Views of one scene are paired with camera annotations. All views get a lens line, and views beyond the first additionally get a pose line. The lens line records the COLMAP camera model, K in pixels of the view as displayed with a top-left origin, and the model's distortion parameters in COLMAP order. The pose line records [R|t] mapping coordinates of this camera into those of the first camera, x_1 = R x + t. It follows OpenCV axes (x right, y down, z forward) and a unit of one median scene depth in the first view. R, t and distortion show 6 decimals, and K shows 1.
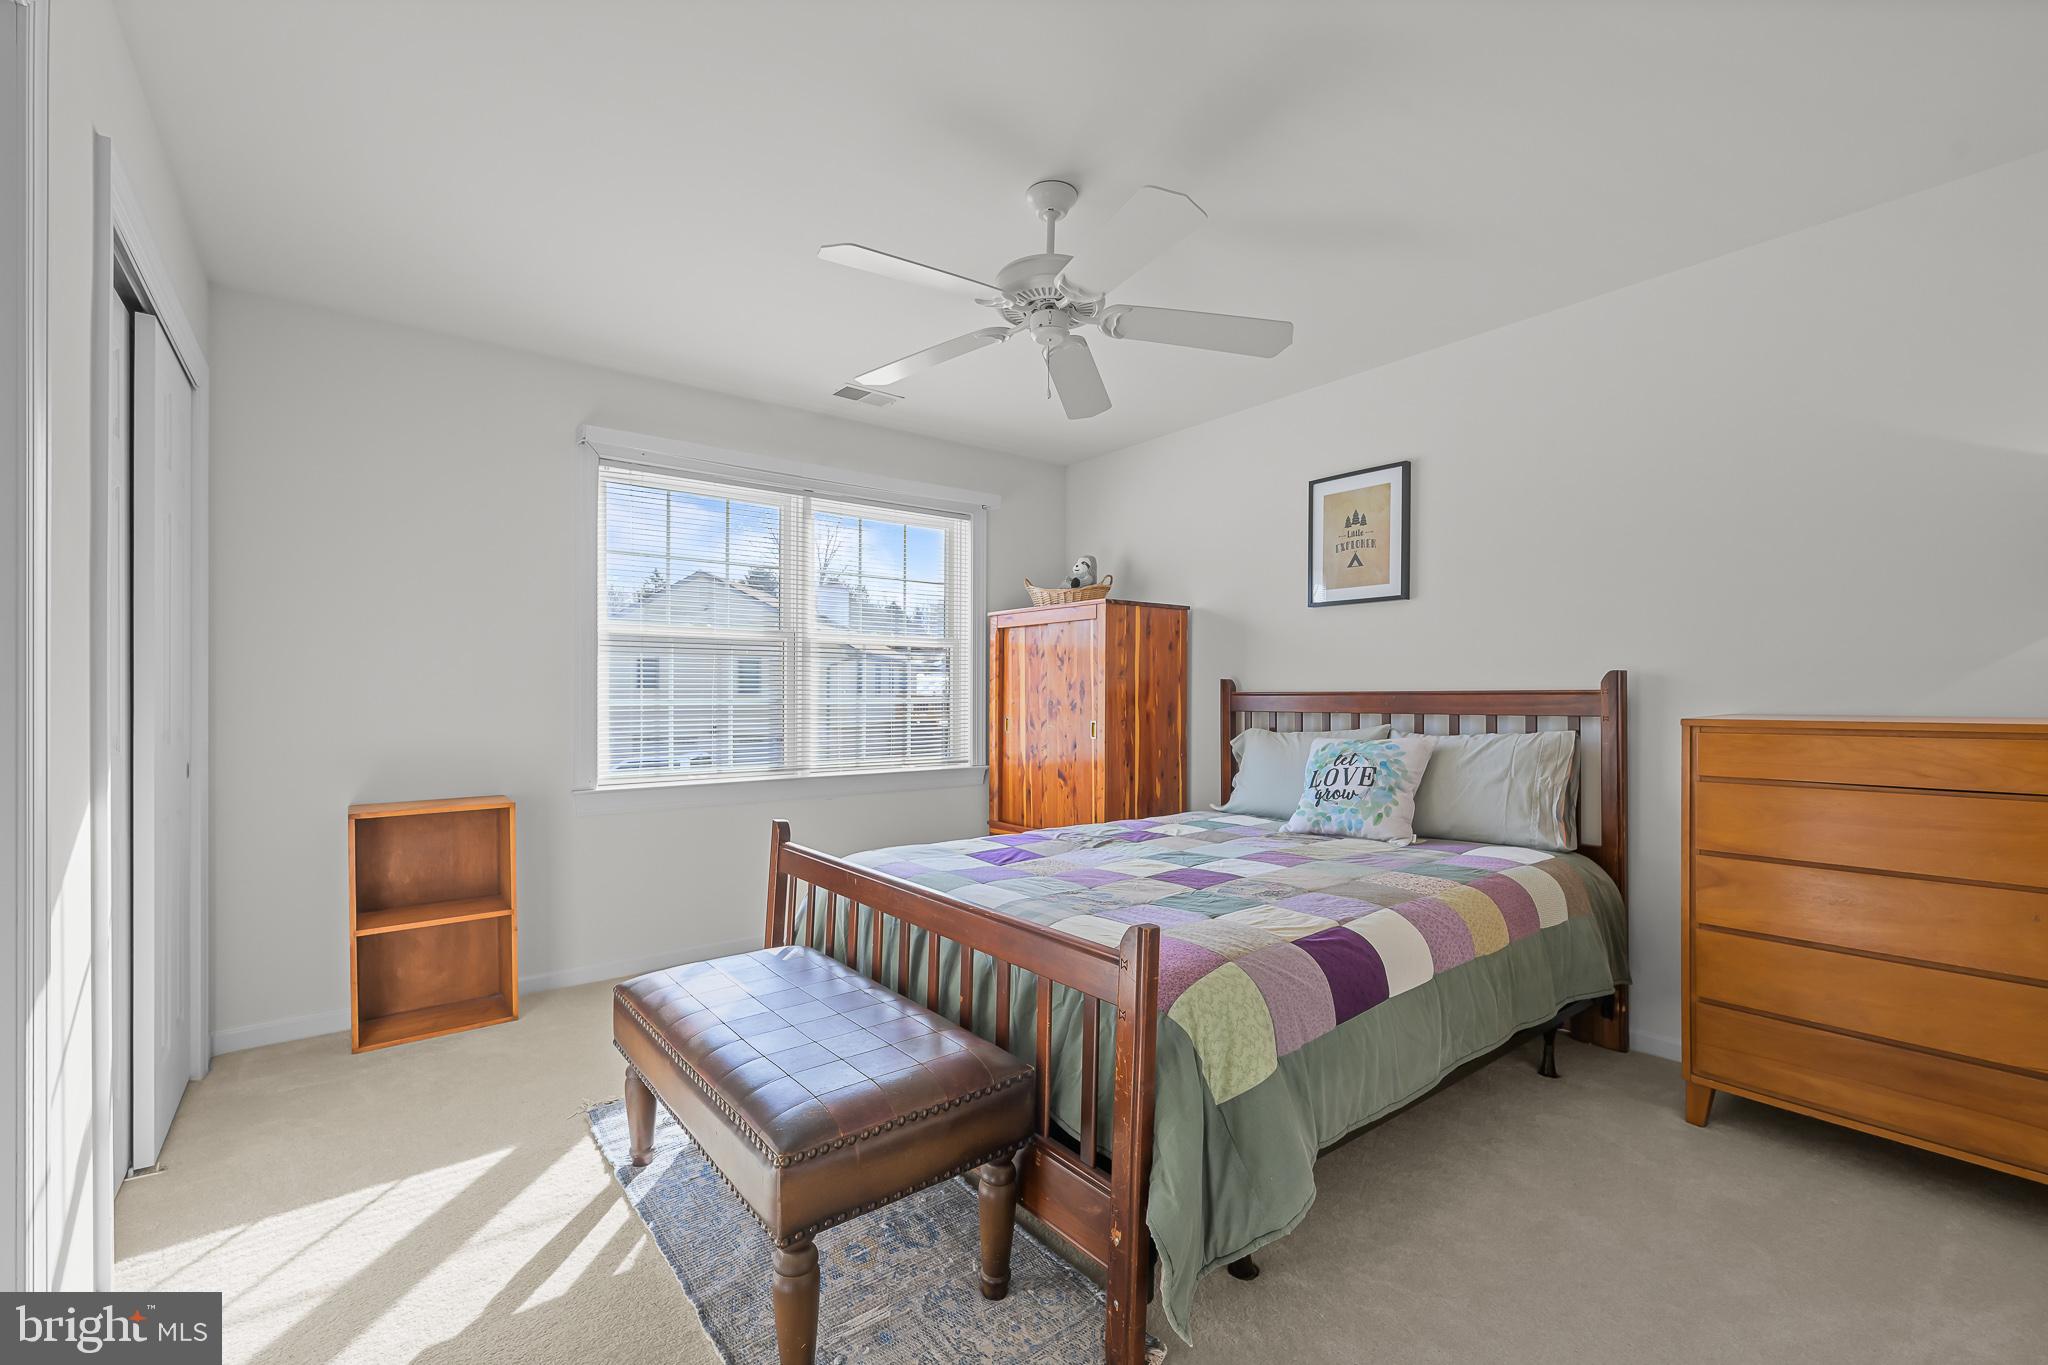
lens RADIAL K [[873.1, 0, 1024.0], [0, 873.1, 682.5], [0, 0, 1]] dist [0.001131, -0.000099]
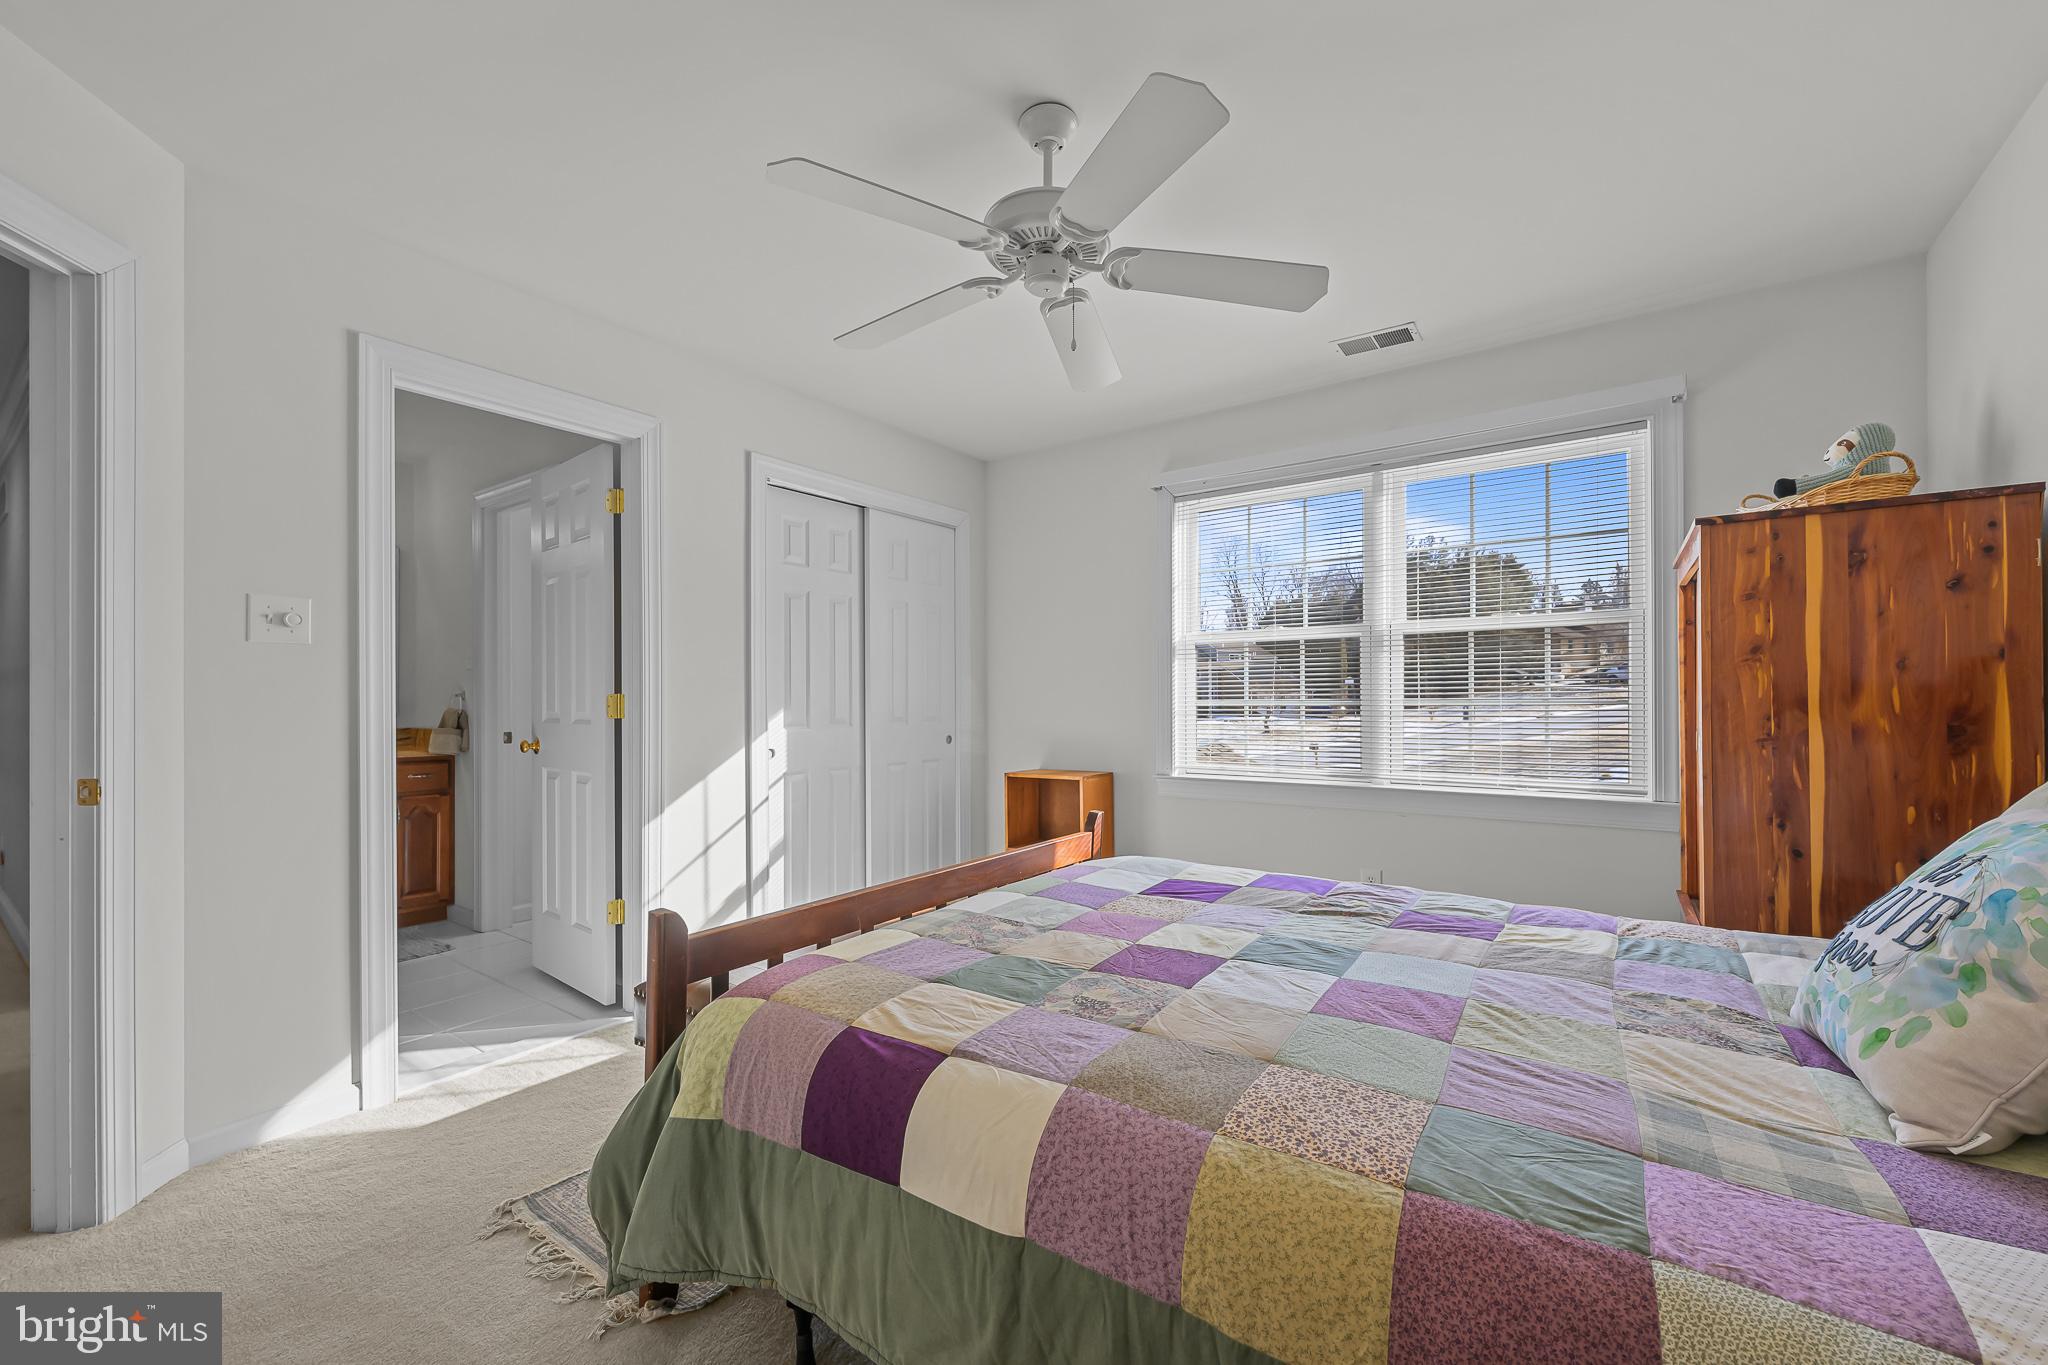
lens RADIAL K [[823.9, 0, 1024.0], [0, 823.9, 682.5], [0, 0, 1]] dist [0.001732, -0.000023]
pose [[0.276125, -0.020101, -0.960912, 0.528081], [0.019757, 0.999689, -0.015235, 0.008638], [0.960919, -0.014778, 0.276436, 0.487589]]
